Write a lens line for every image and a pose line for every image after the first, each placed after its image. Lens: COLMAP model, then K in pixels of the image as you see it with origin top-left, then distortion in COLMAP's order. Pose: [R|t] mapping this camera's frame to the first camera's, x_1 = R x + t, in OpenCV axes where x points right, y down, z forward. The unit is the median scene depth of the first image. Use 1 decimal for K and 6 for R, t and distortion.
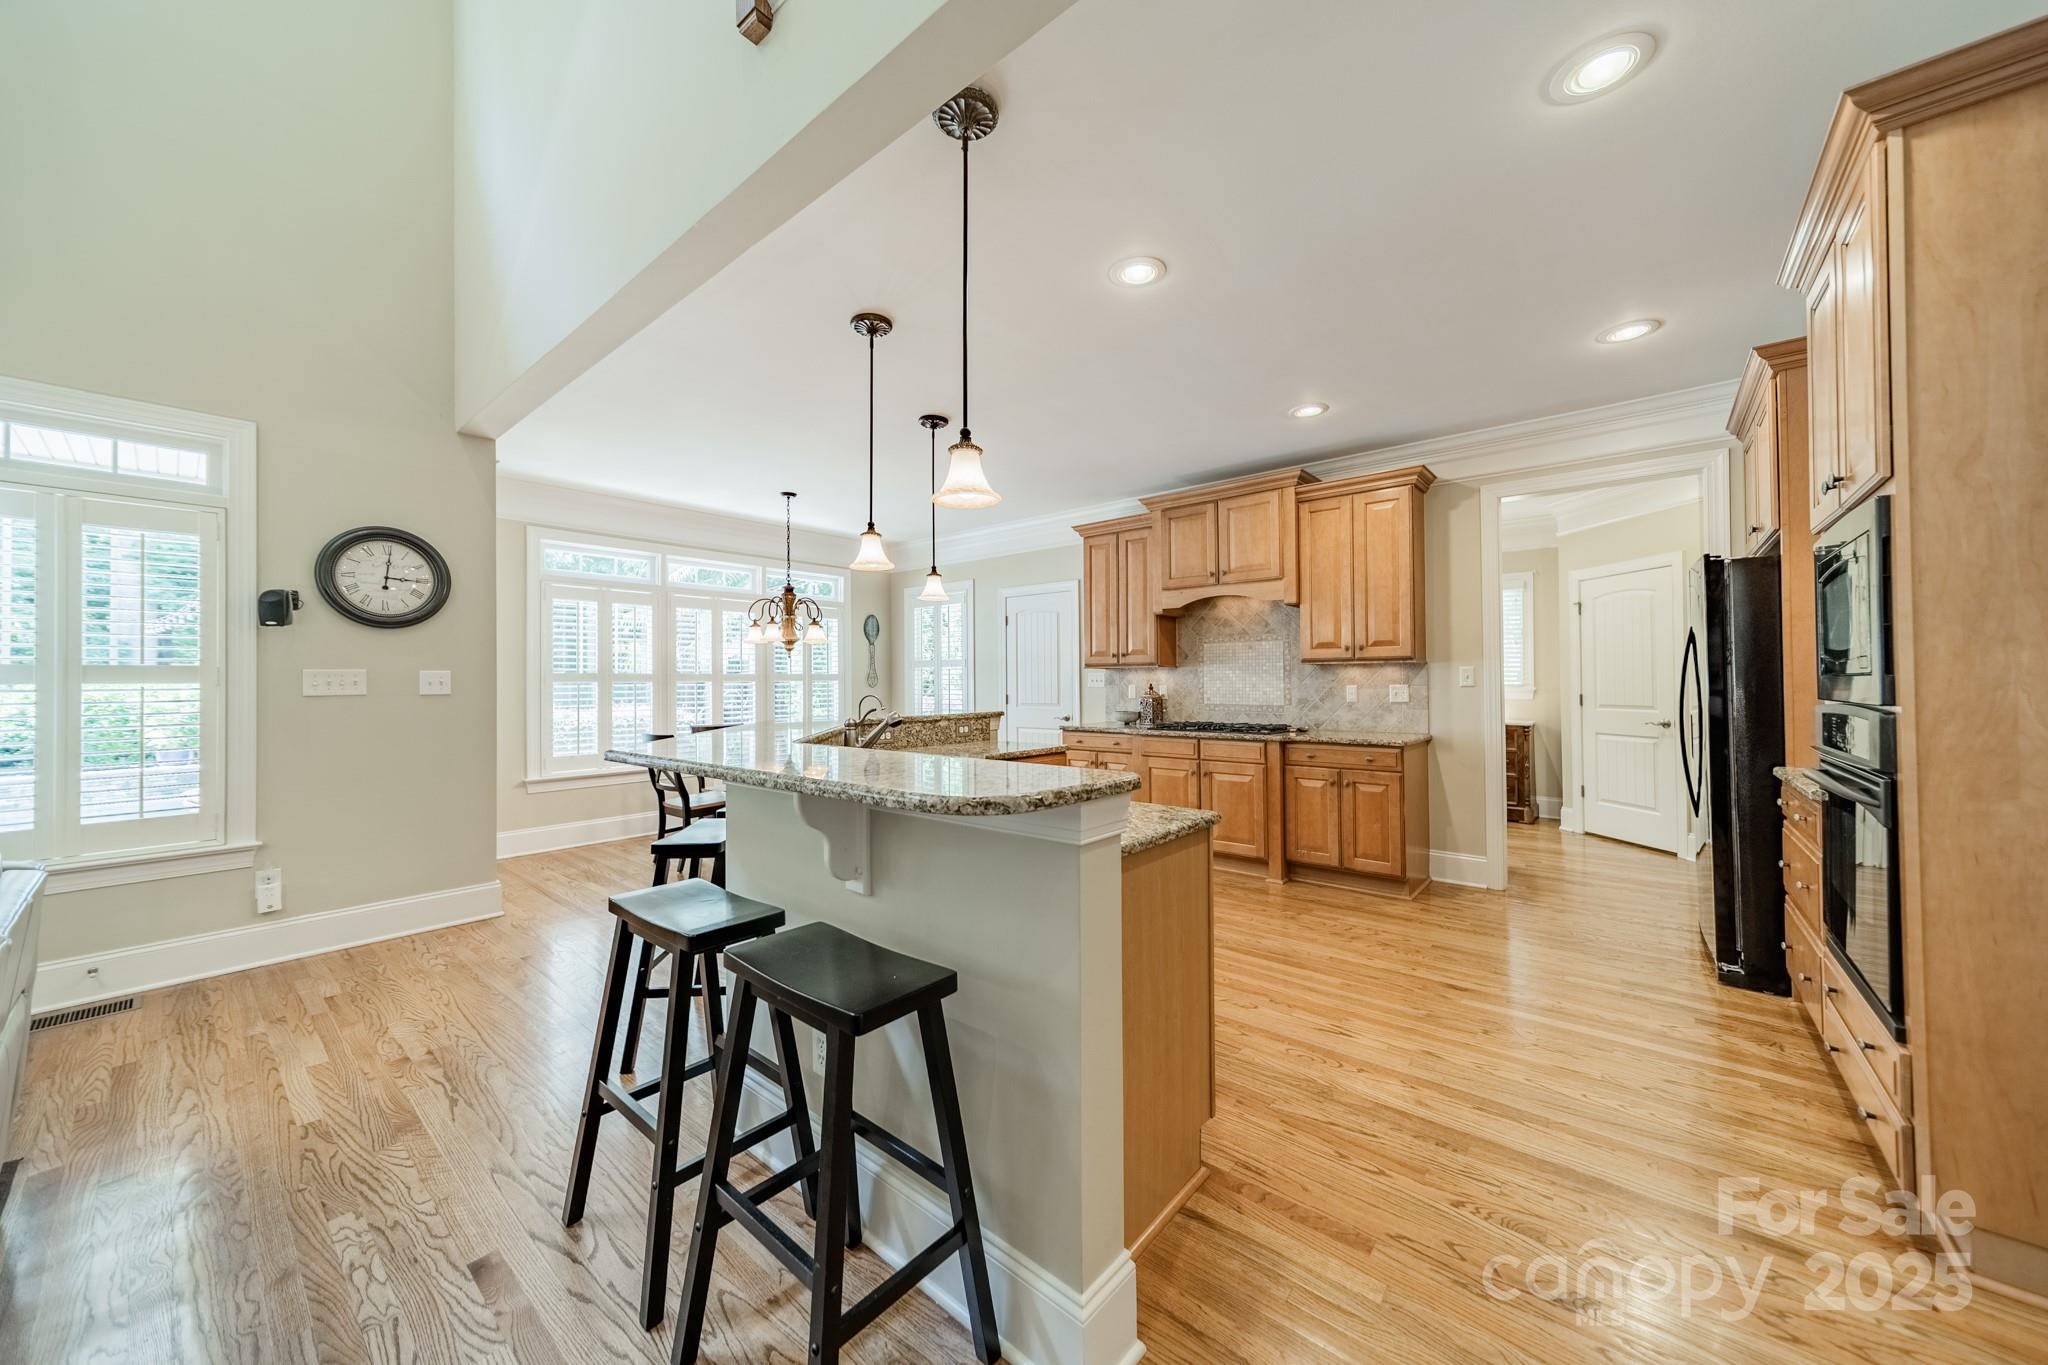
lens RADIAL K [[720.9, 0, 1035.0], [0, 720.9, 670.8], [0, 0, 1]] dist [0.006958, -0.000041]
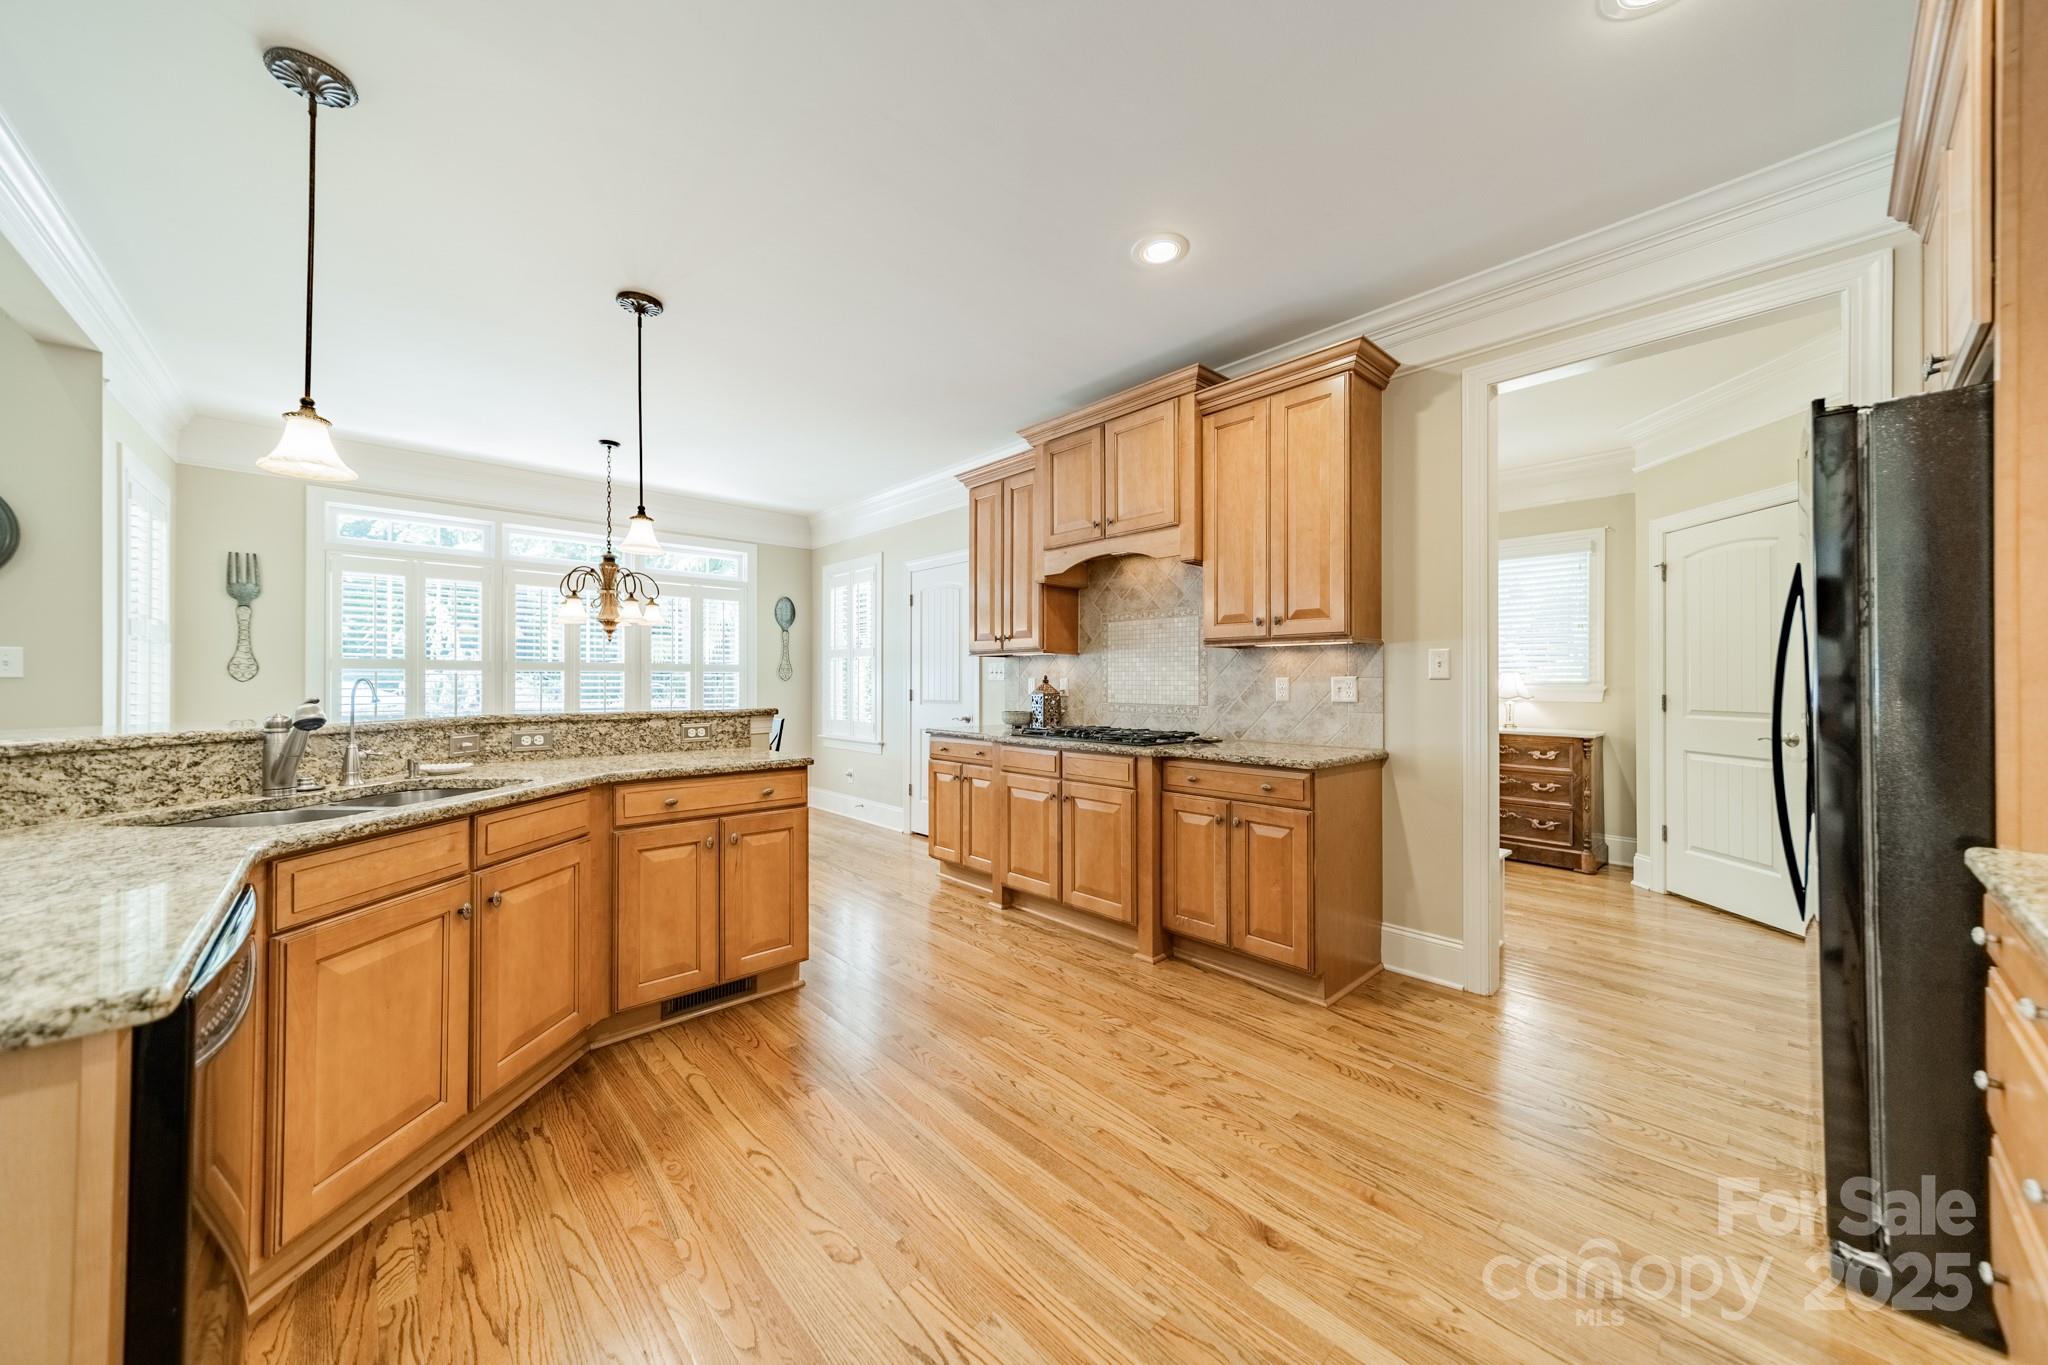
lens RADIAL K [[720.9, 0, 1036.5], [0, 720.9, 678.2], [0, 0, 1]] dist [0.006958, -0.000041]
pose [[0.992411, 0.006618, -0.122791, 0.301239], [-0.005428, 0.999935, 0.010028, 0.015719], [0.122849, -0.009285, 0.992382, 0.290422]]
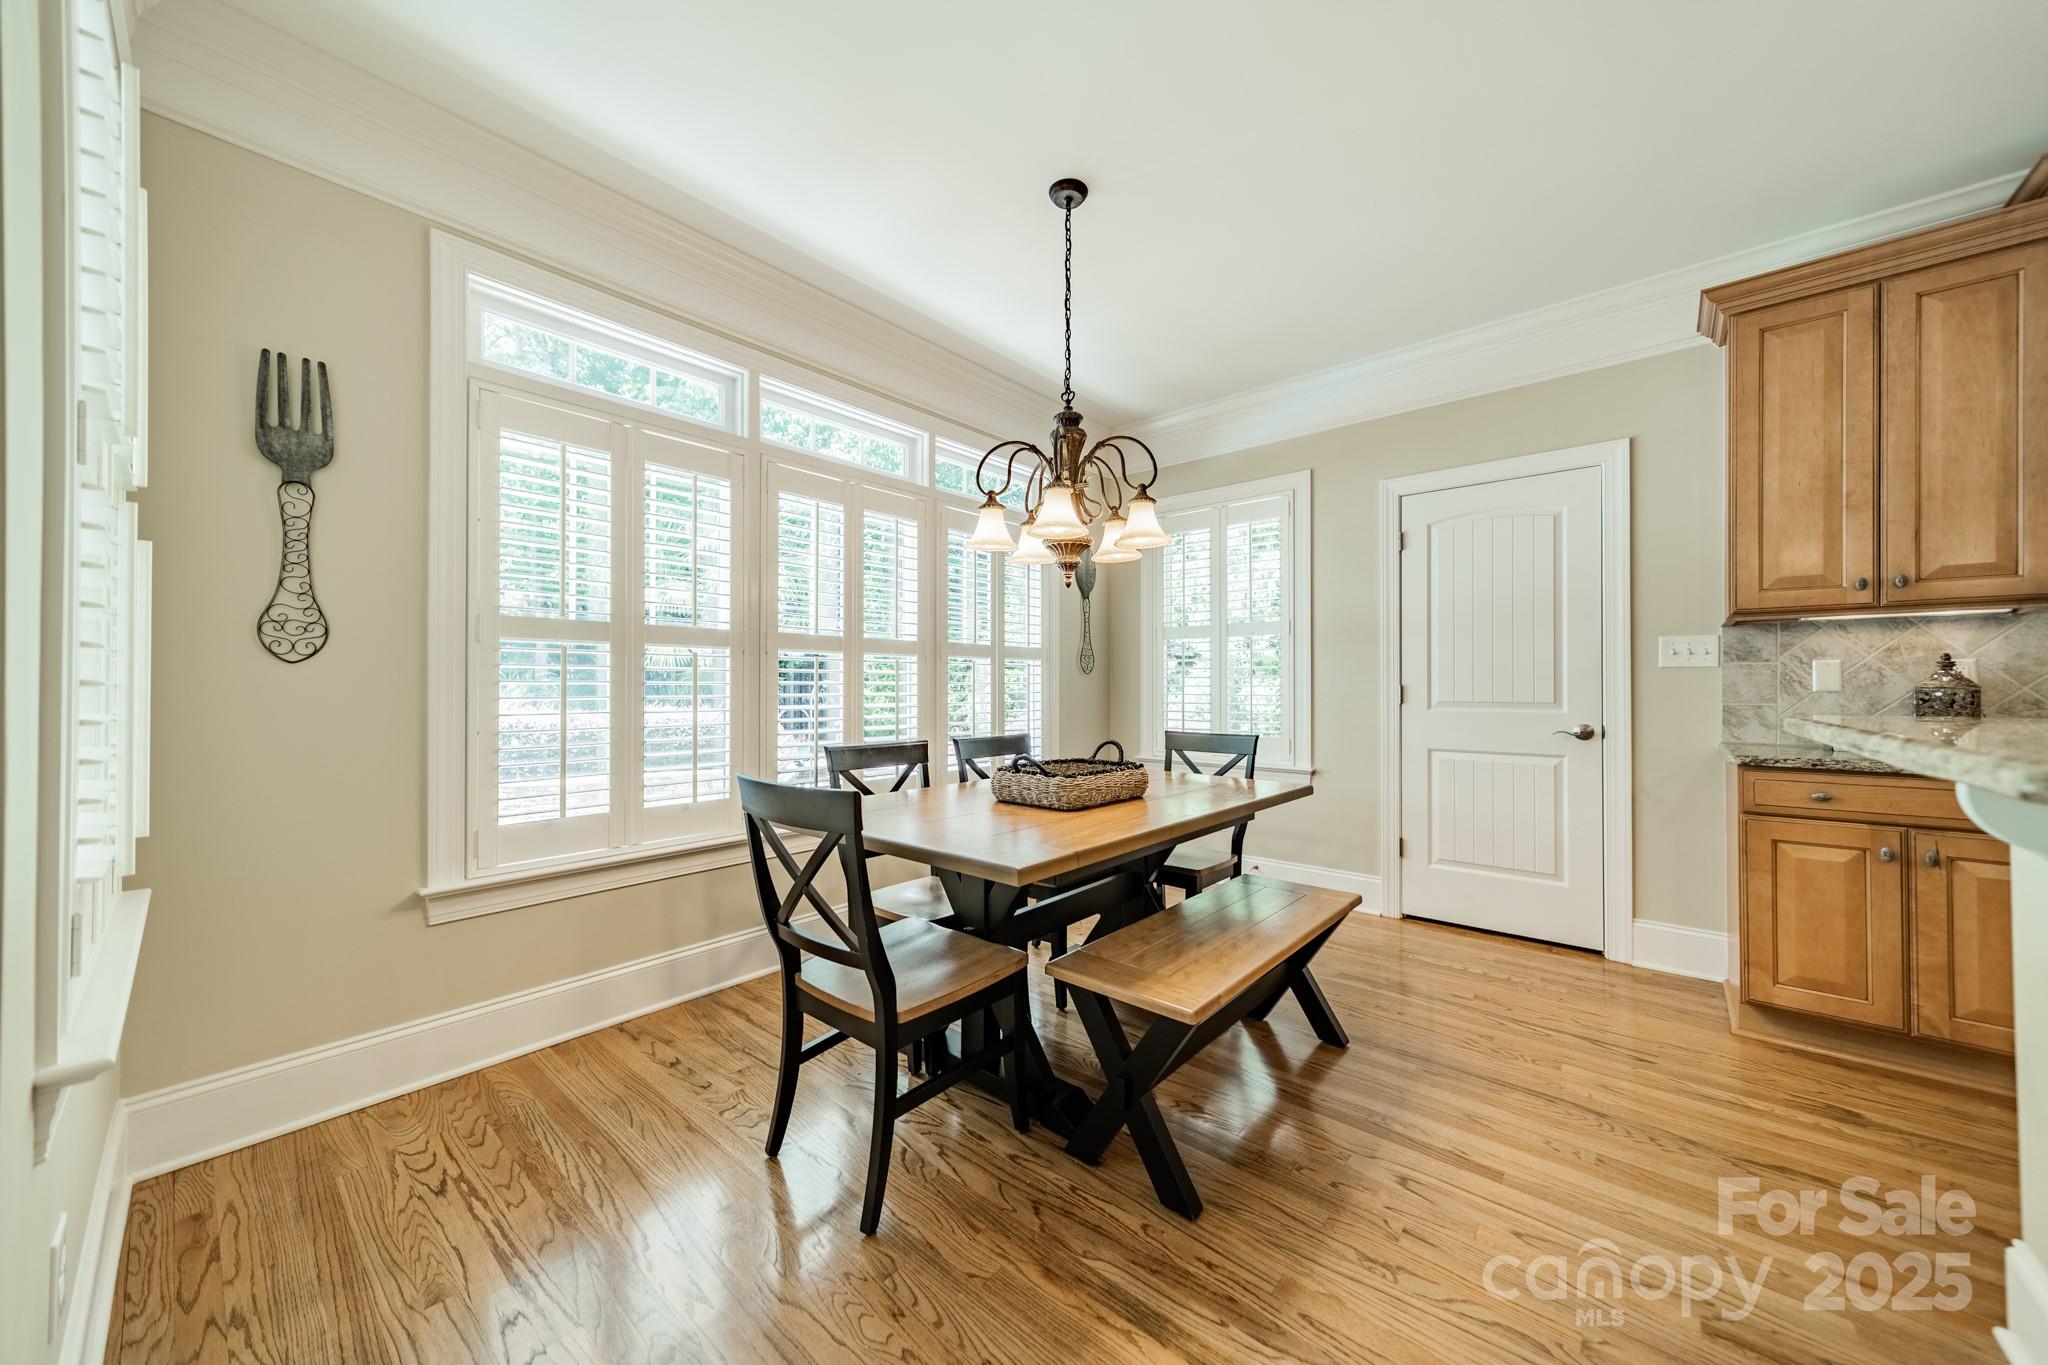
lens RADIAL K [[720.9, 0, 1032.1], [0, 720.9, 676.0], [0, 0, 1]] dist [0.006958, -0.000041]
pose [[0.999866, 0.005329, -0.015469, -0.431664], [-0.005339, 0.999986, -0.000603, 0.041137], [0.015465, 0.000685, 0.999880, 0.712384]]
